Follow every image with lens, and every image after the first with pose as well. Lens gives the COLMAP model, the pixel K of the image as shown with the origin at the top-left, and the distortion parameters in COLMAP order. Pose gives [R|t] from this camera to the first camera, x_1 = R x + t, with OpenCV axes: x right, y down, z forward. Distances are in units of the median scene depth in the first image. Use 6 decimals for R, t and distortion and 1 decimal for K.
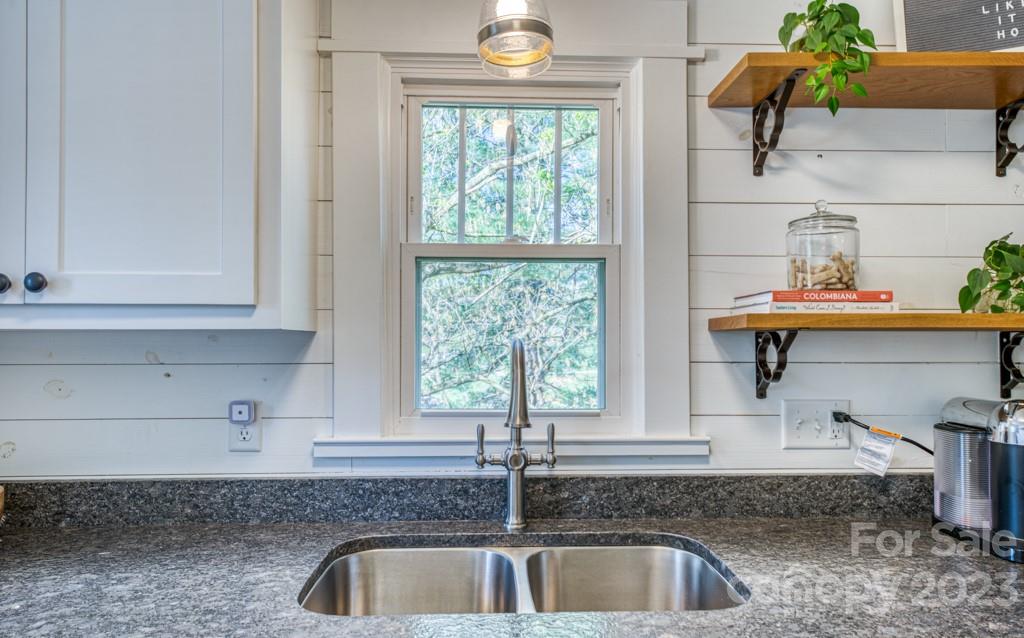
lens RADIAL K [[696.6, 0, 511.9], [0, 696.6, 324.5], [0, 0, 1]] dist [0.041204, 0.002890]
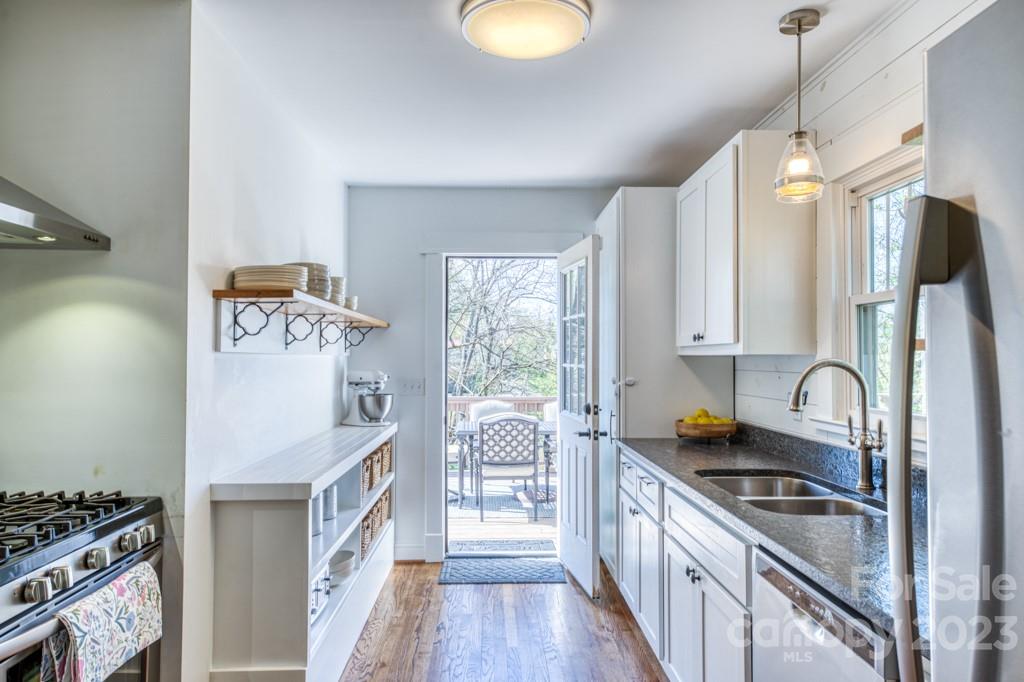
lens RADIAL K [[660.0, 0, 510.5], [0, 660.0, 343.4], [0, 0, 1]] dist [0.015991, -0.000354]
pose [[0.001456, -0.021947, -0.999758, 1.354908], [0.026941, 0.999397, -0.021899, -0.003059], [0.999636, -0.026903, 0.002047, 0.257626]]
